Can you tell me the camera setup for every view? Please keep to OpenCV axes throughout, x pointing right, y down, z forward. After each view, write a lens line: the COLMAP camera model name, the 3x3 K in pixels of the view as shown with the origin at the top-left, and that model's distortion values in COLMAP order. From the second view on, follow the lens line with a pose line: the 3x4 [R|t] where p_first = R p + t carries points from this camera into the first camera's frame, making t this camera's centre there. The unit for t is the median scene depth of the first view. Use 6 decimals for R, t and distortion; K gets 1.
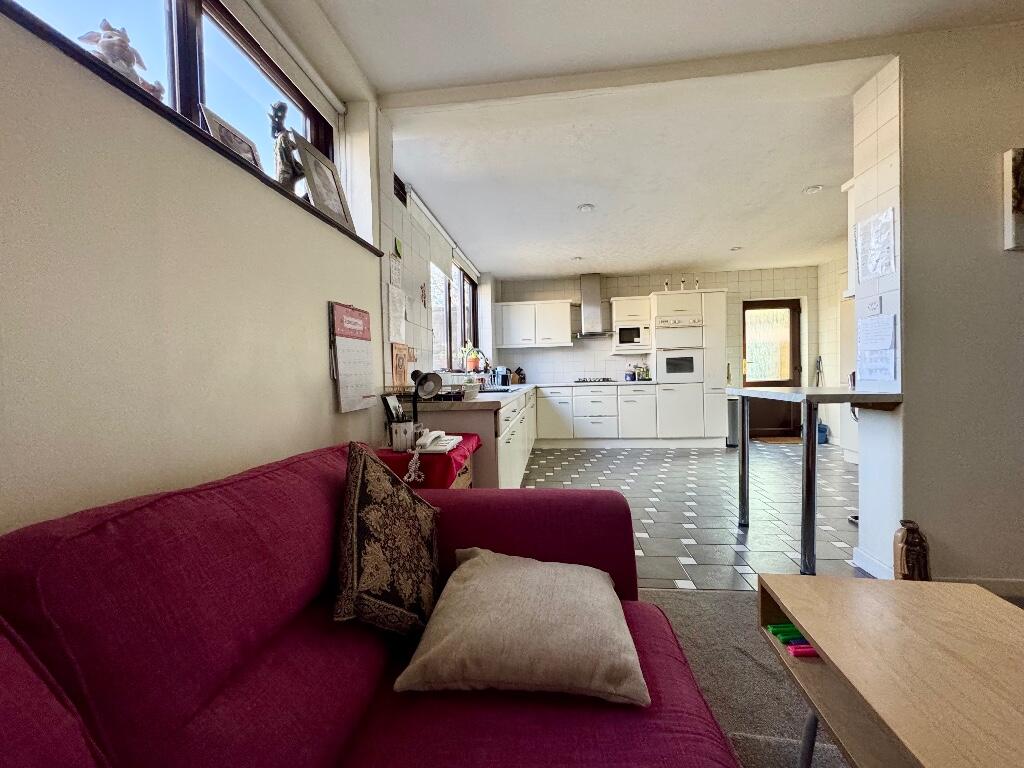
lens RADIAL K [[408.5, 0, 517.5], [0, 408.5, 385.4], [0, 0, 1]] dist [0.010425, 0.000742]
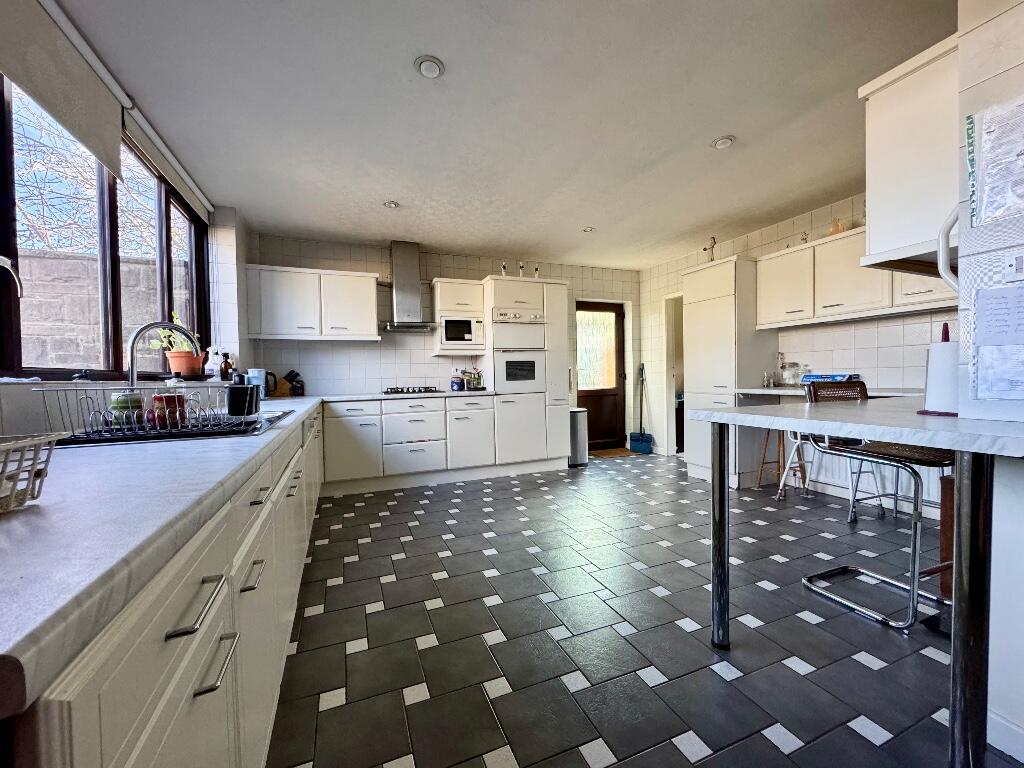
lens RADIAL K [[408.5, 0, 509.5], [0, 408.5, 386.7], [0, 0, 1]] dist [0.010425, 0.000742]
pose [[0.884798, -0.004597, 0.465953, 0.005785], [0.010012, 0.999908, -0.009146, -0.010923], [-0.465868, 0.012758, 0.884762, 0.291018]]
